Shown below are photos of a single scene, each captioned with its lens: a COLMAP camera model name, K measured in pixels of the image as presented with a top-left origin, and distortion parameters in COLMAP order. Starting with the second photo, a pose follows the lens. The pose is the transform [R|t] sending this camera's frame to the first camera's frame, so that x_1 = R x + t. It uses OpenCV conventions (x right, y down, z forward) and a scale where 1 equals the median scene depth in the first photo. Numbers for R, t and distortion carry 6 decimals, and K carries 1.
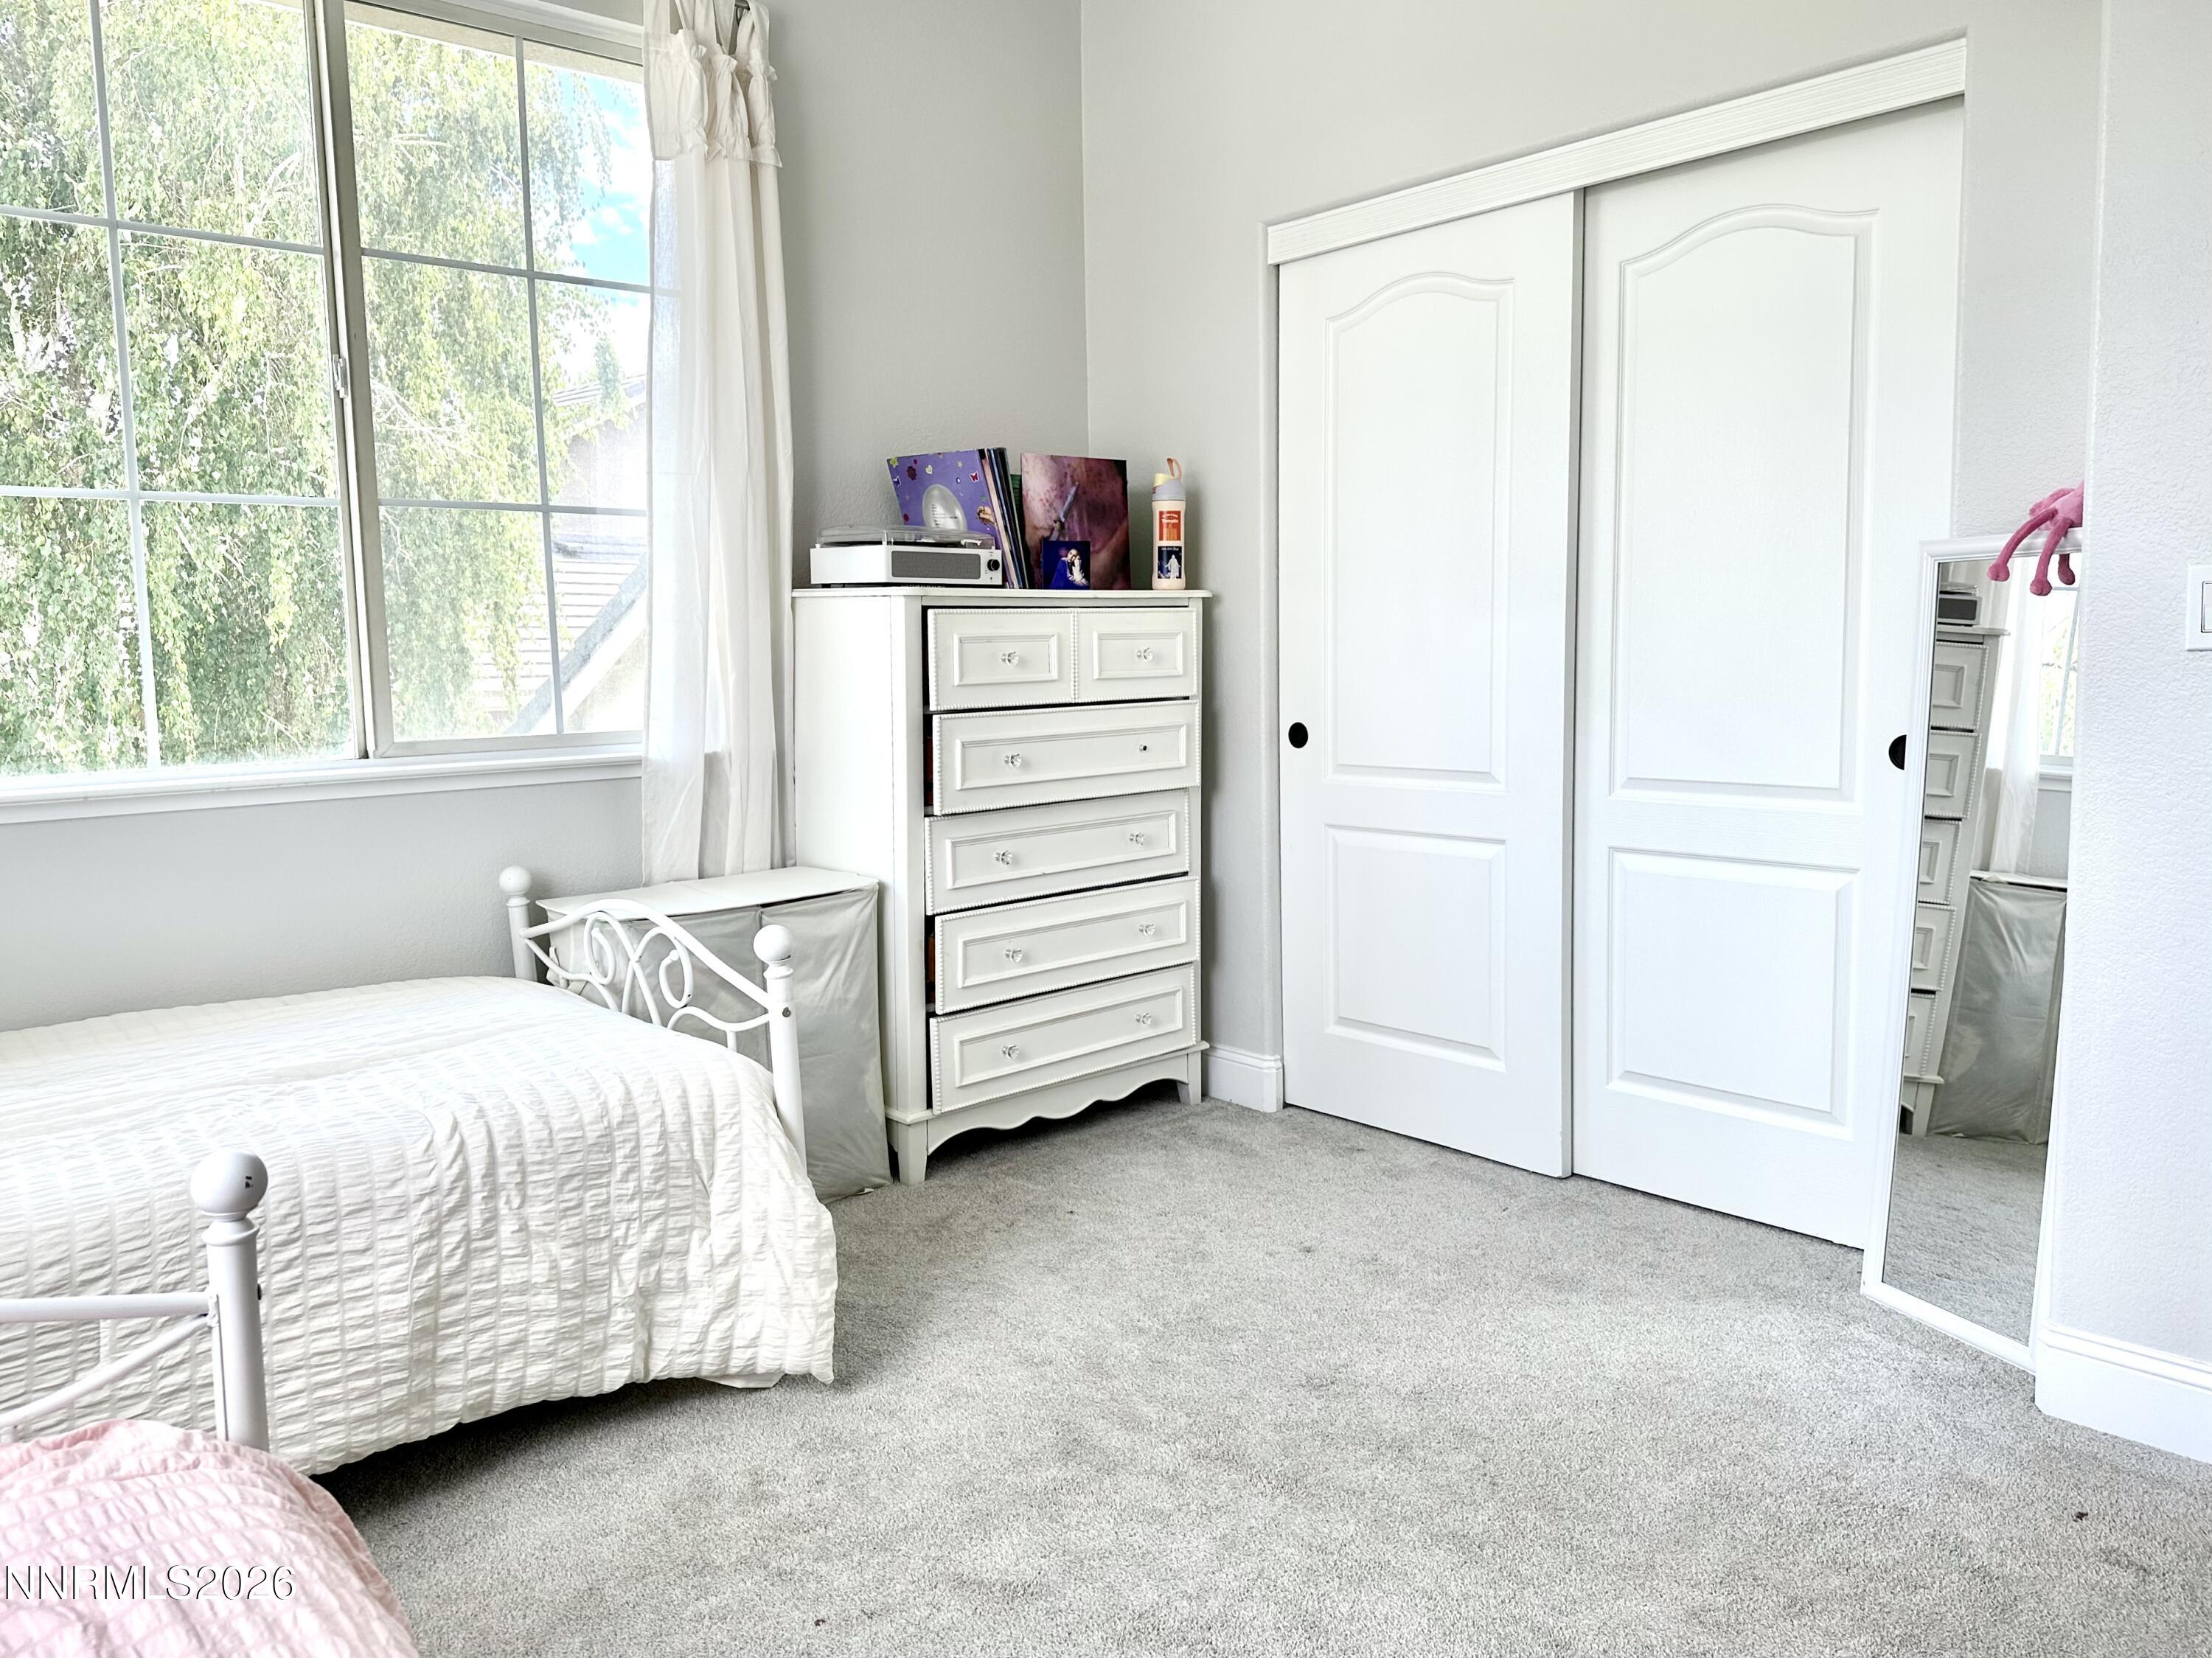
lens RADIAL K [[1536.4, 0, 1108.4], [0, 1536.4, 835.1], [0, 0, 1]] dist [0.128972, -0.181305]
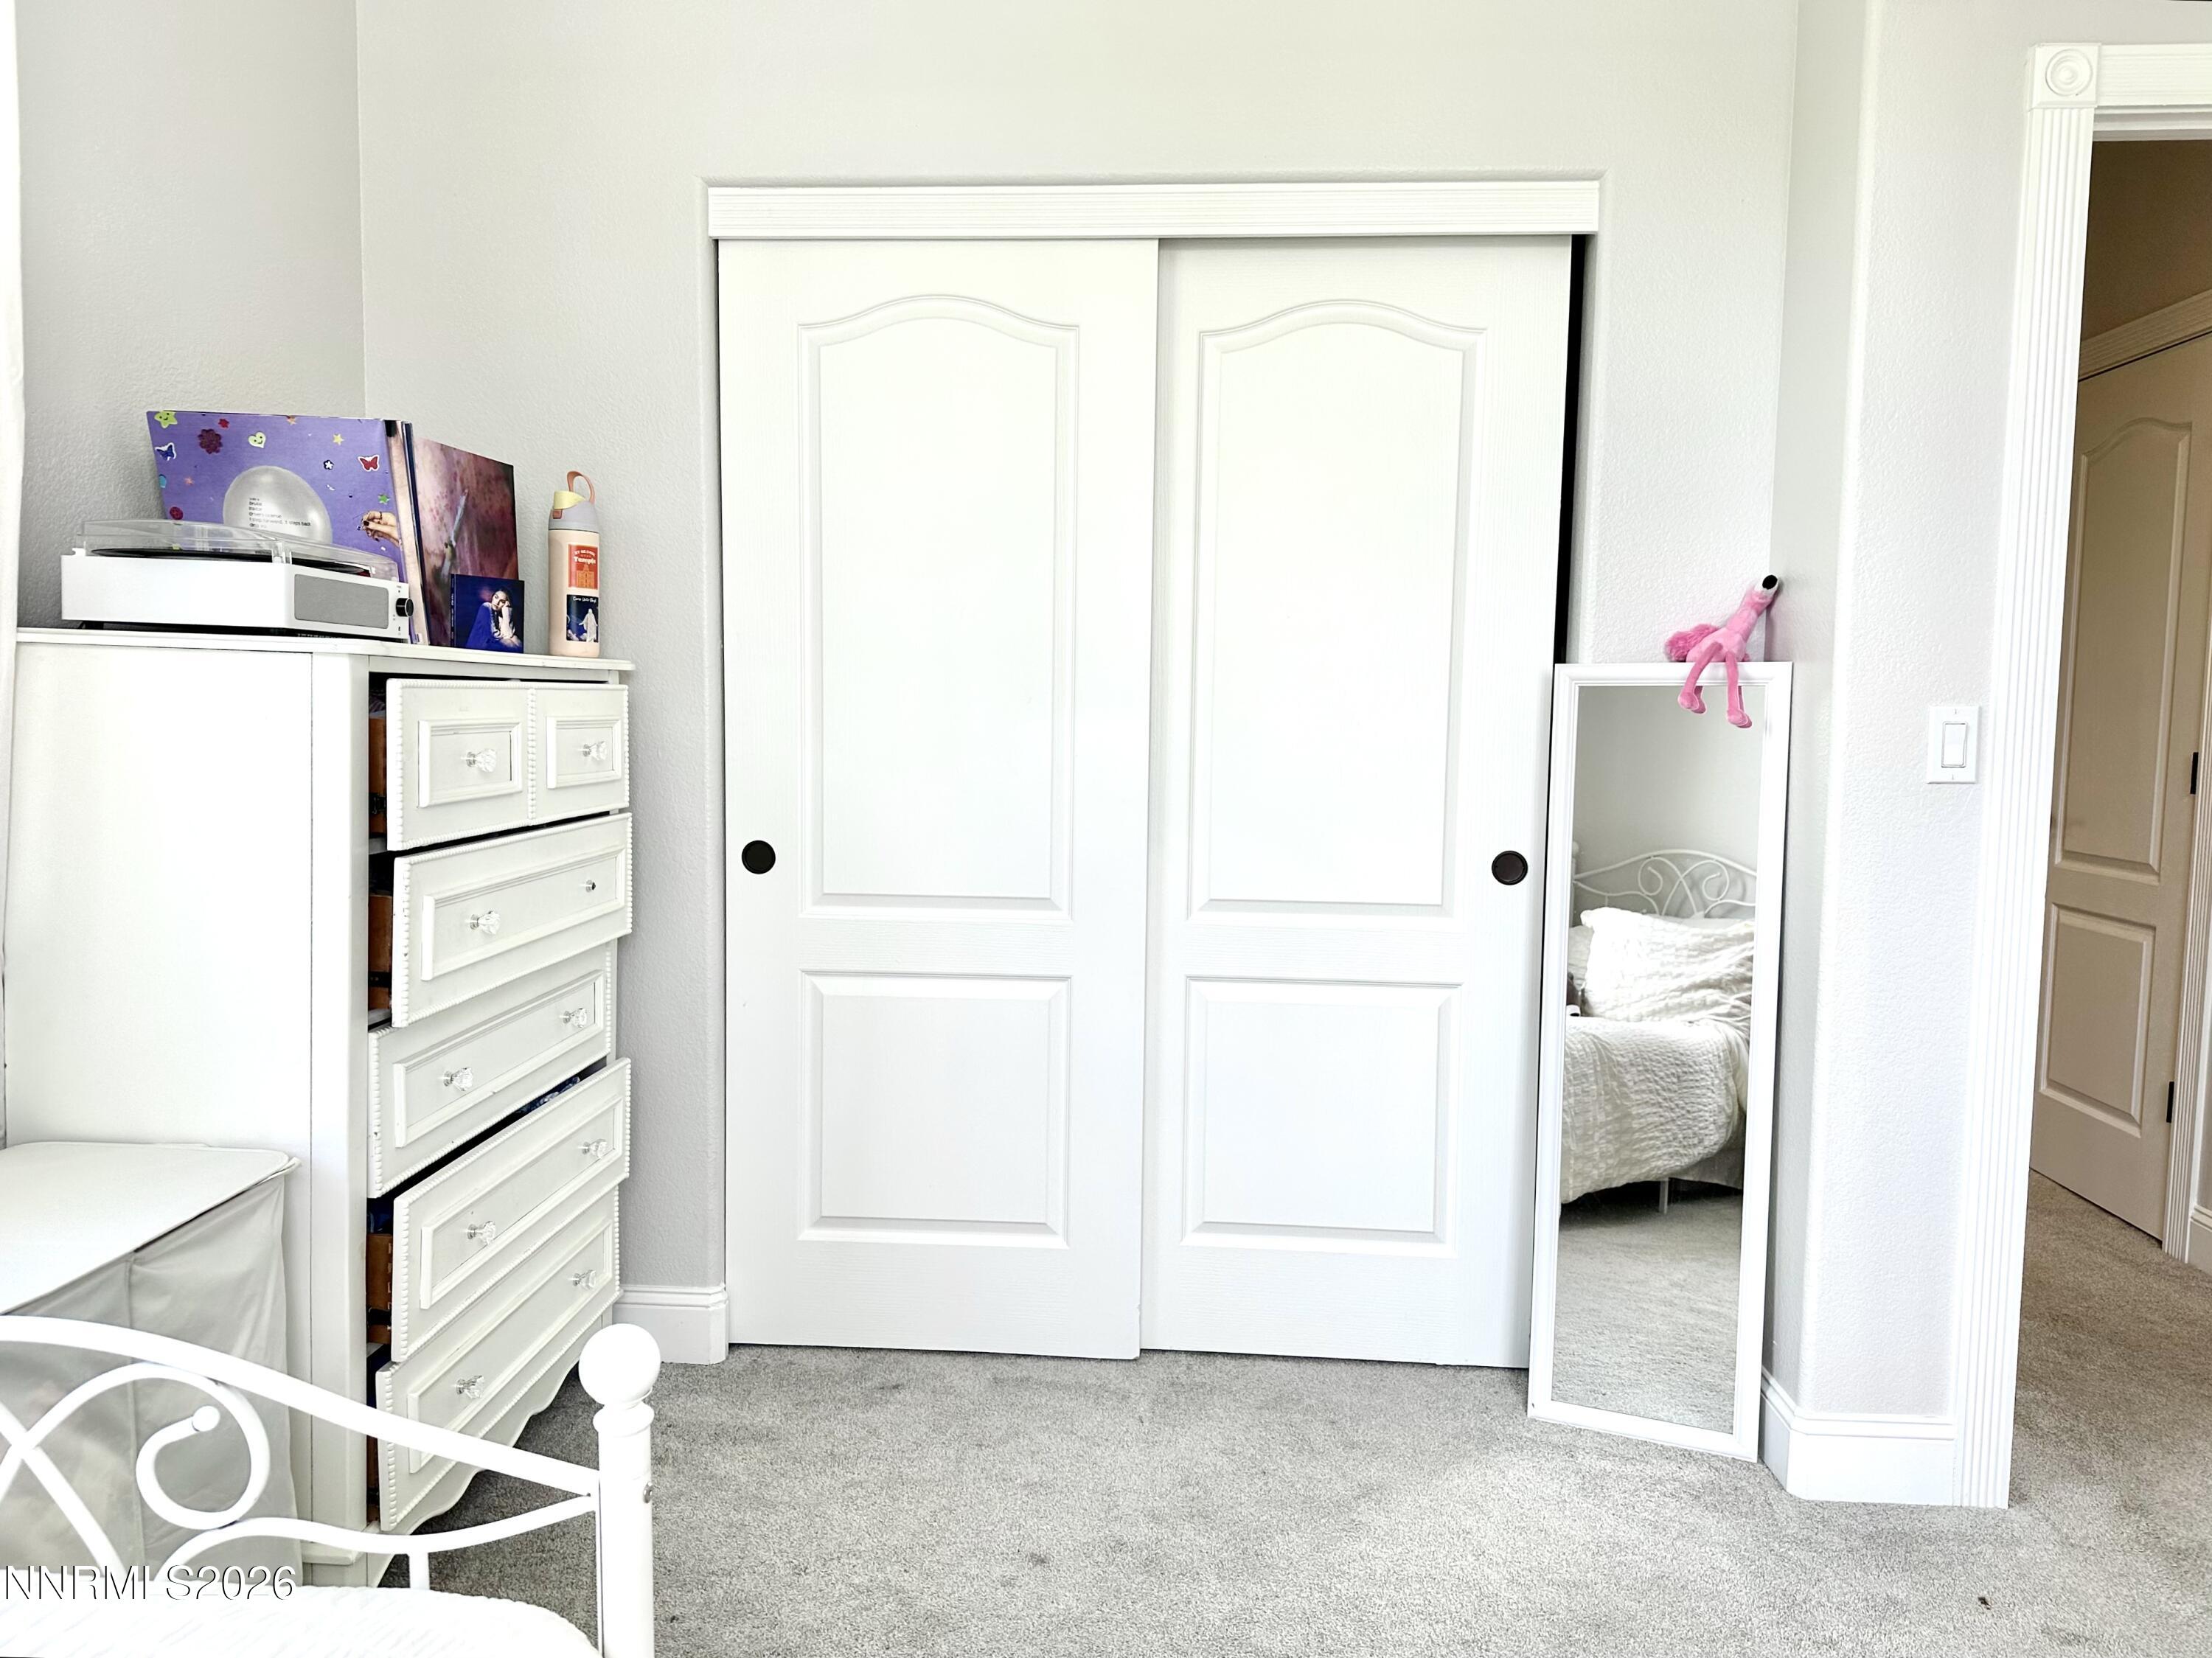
lens RADIAL K [[1535.3, 0, 1062.5], [0, 1535.3, 852.9], [0, 0, 1]] dist [0.109177, -0.174752]
pose [[0.732047, -0.036453, 0.680278, -0.309217], [0.057143, 0.998334, -0.007995, -0.056338], [-0.678853, 0.044726, 0.732910, 0.365935]]
